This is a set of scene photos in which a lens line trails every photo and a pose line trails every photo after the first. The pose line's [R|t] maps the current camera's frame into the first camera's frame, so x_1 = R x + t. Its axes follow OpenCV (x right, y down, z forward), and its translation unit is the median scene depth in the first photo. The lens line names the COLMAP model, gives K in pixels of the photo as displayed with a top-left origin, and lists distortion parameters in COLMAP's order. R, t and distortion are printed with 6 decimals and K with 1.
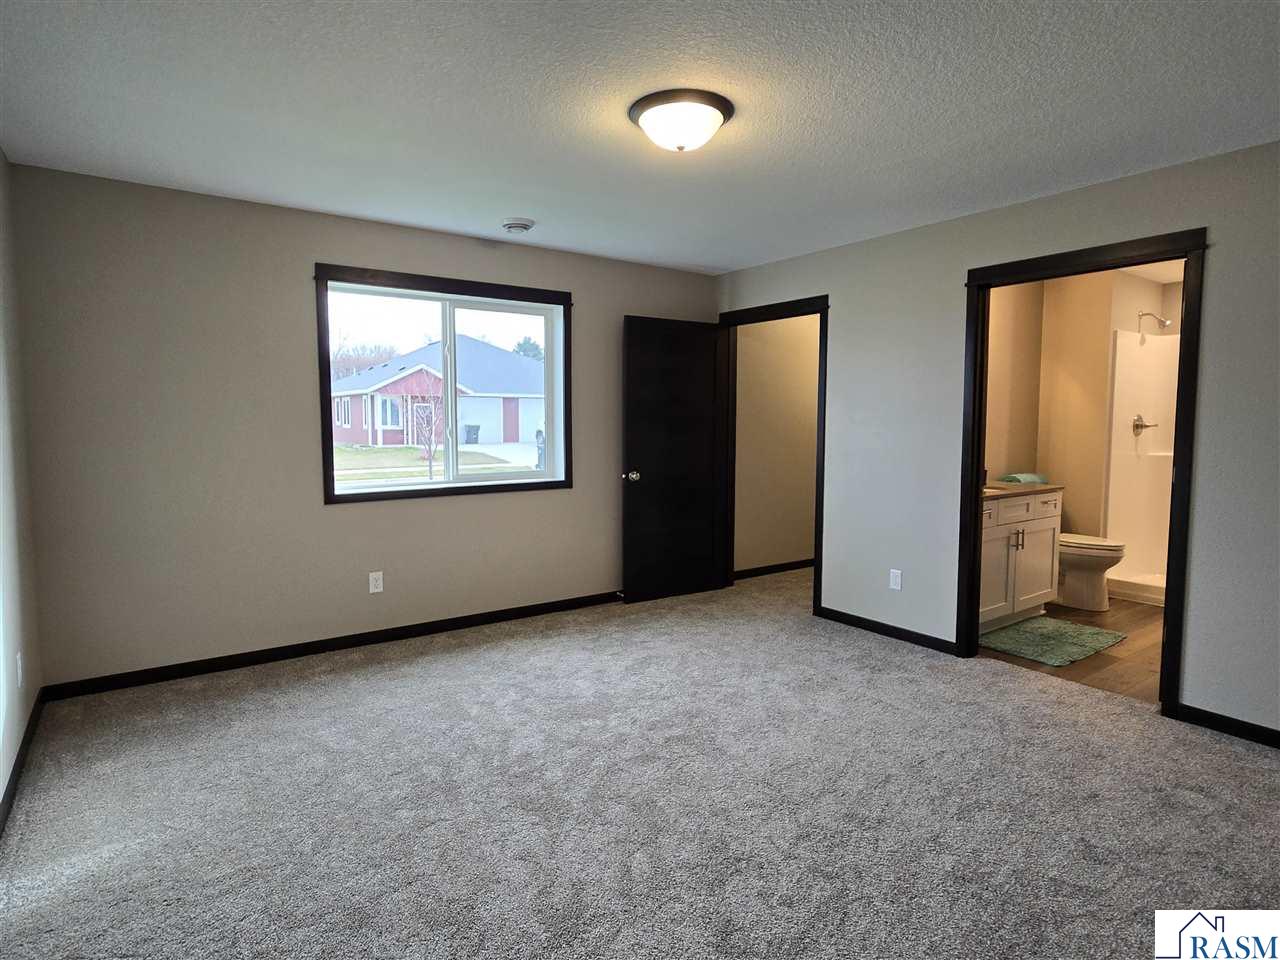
lens RADIAL K [[731.1, 0, 631.4], [0, 731.1, 473.3], [0, 0, 1]] dist [-0.000210, -0.000066]
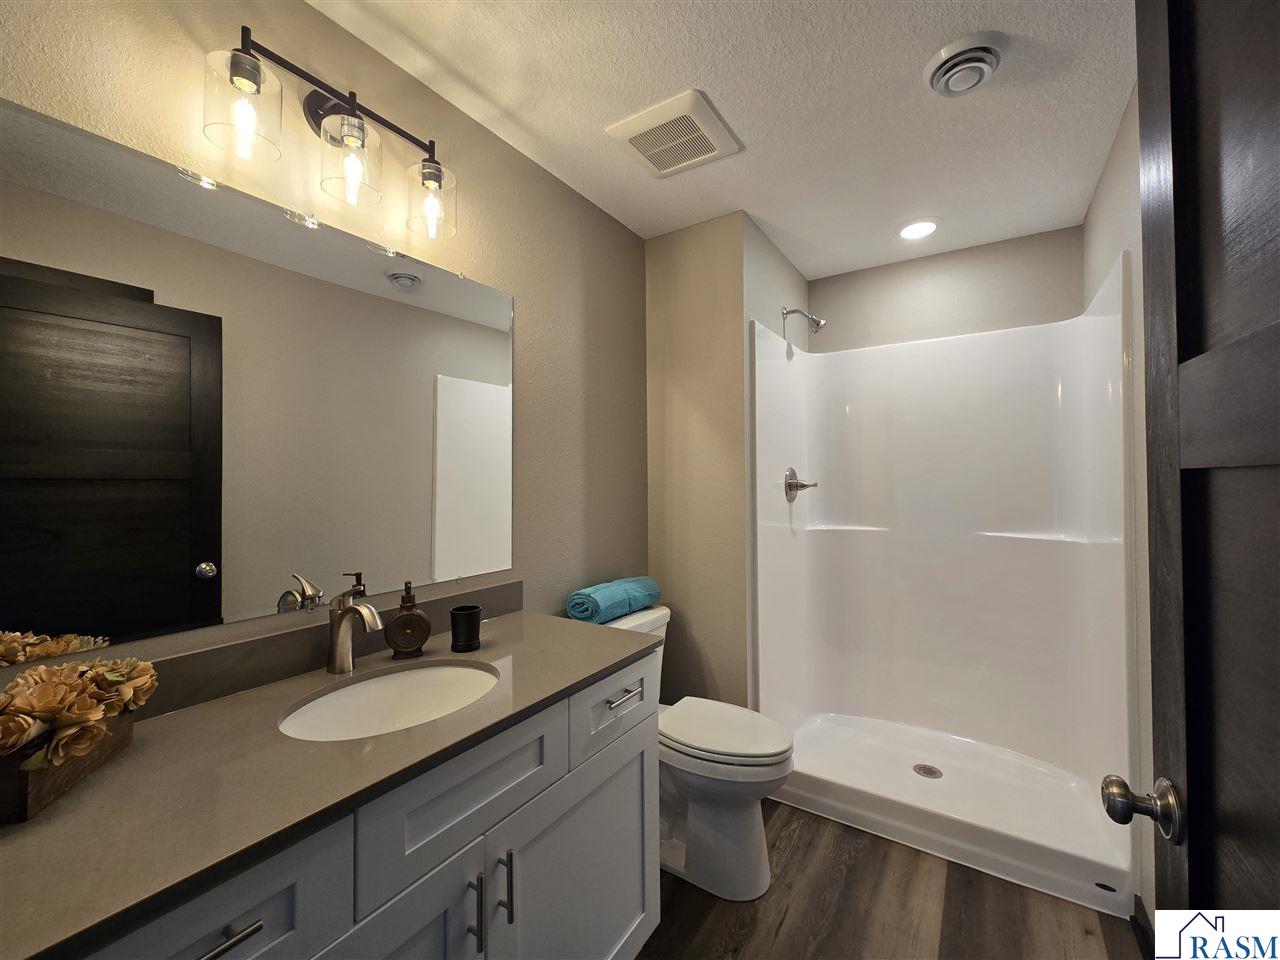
lens RADIAL K [[524.3, 0, 631.9], [0, 524.3, 472.7], [0, 0, 1]] dist [0.000432, 0.000079]
pose [[0.940656, -0.004520, 0.339331, 0.823087], [0.036946, 0.995332, -0.089160, -0.081700], [-0.337344, 0.096406, 0.936432, 1.247950]]
